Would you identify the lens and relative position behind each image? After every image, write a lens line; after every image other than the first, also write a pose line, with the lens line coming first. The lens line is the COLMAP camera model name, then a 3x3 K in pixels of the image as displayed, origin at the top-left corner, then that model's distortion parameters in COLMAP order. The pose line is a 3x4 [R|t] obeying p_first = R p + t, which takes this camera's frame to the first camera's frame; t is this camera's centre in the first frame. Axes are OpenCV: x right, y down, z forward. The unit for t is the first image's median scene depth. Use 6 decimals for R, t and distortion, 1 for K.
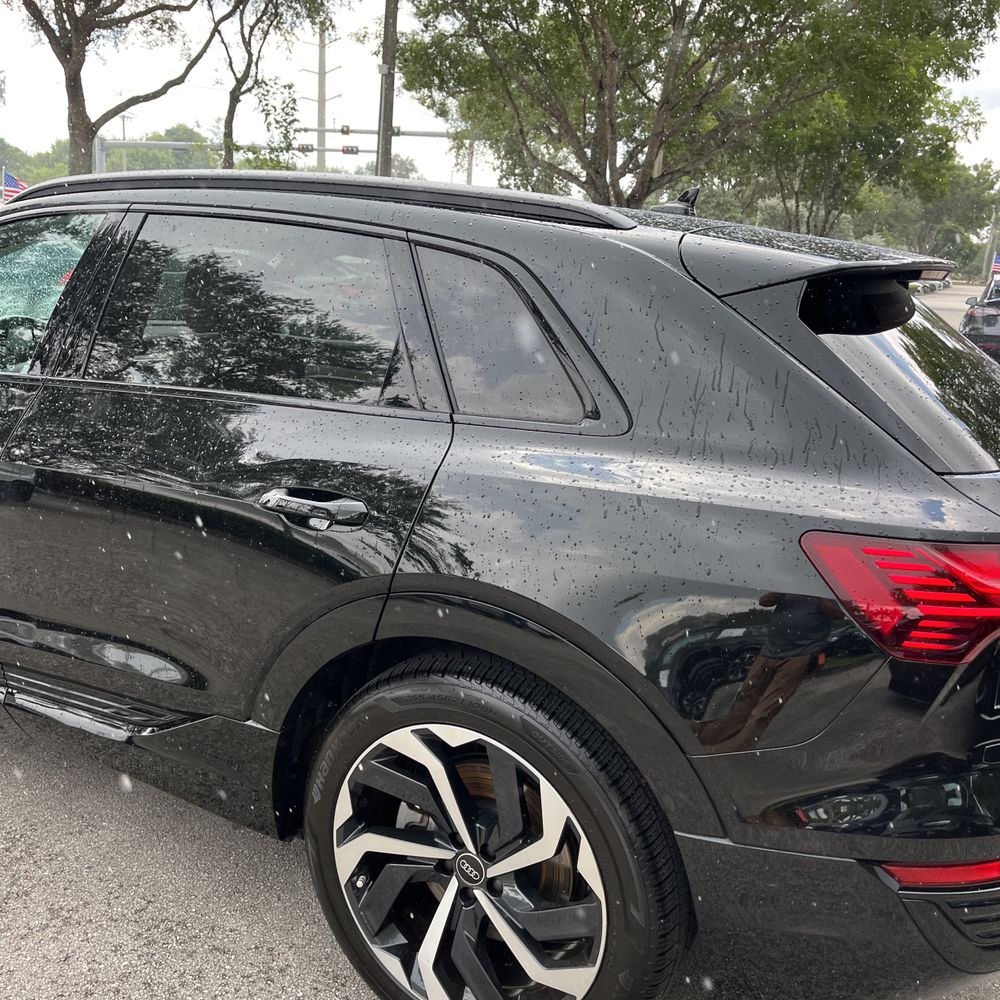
lens RADIAL K [[988.9, 0, 500.0], [0, 988.9, 500.0], [0, 0, 1]] dist [0.011029, -0.001753]
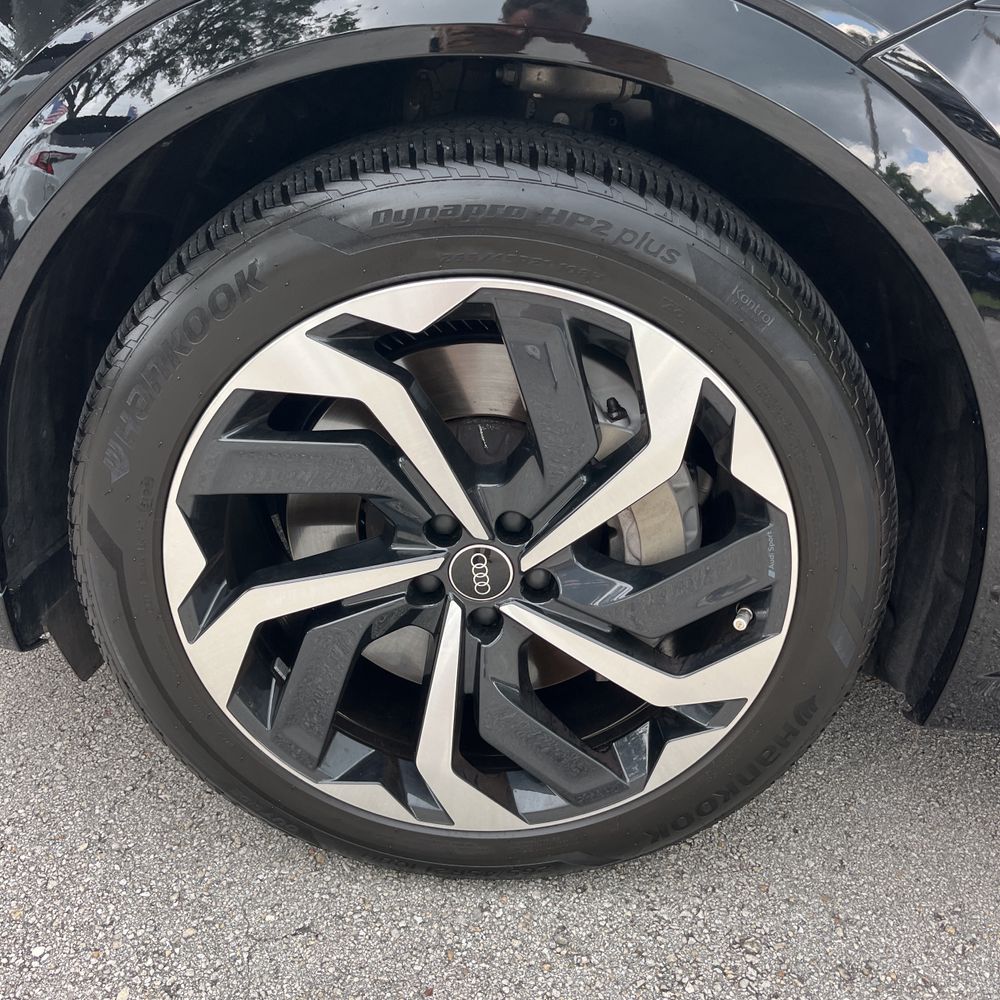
lens RADIAL K [[988.9, 0, 500.0], [0, 988.9, 500.0], [0, 0, 1]] dist [0.011029, -0.001753]
pose [[0.871953, -0.325786, 0.365460, -0.154845], [0.230607, 0.931767, 0.280410, 0.153701], [-0.431878, -0.160227, 0.887586, 0.429065]]
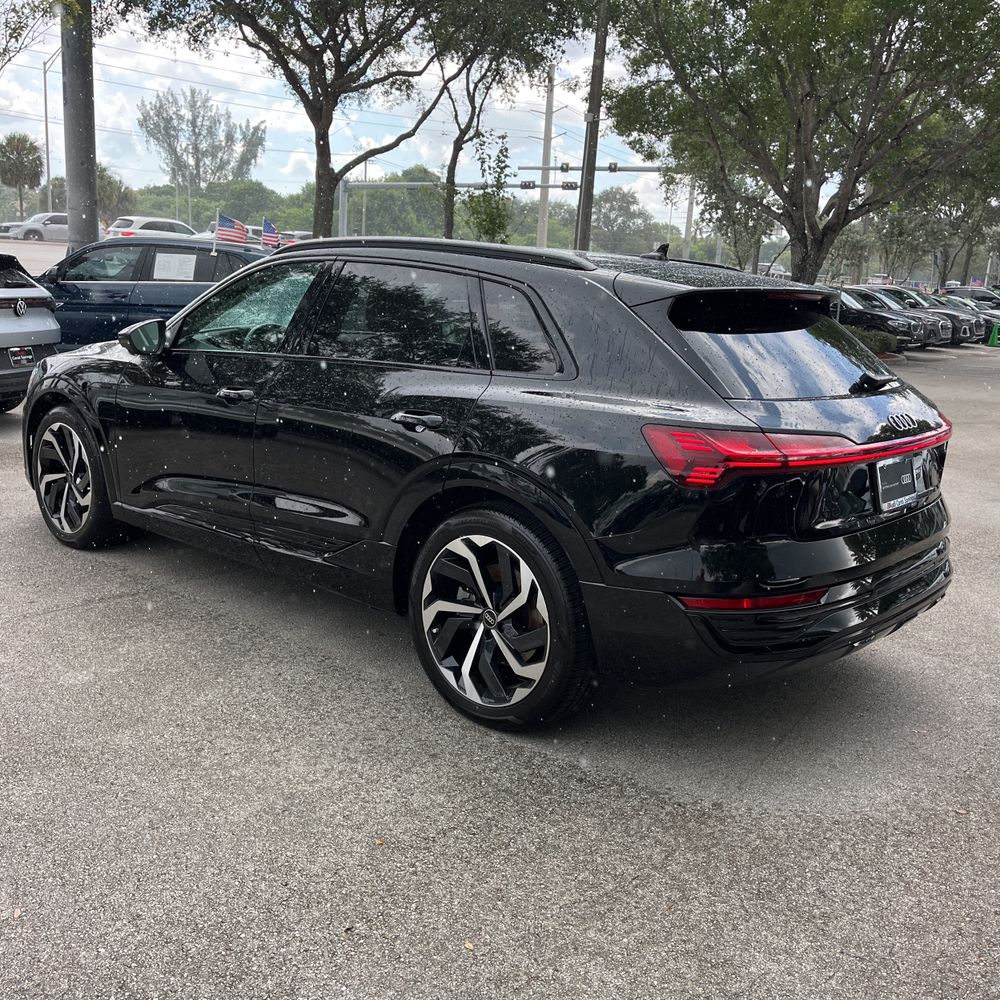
lens RADIAL K [[984.5, 0, 522.7], [0, 984.5, 475.8], [0, 0, 1]] dist [-0.001067, -0.007154]
pose [[0.981616, 0.032780, -0.188032, 0.283132], [-0.042346, 0.997993, -0.047081, 0.151985], [0.186111, 0.054178, 0.981034, -0.610413]]
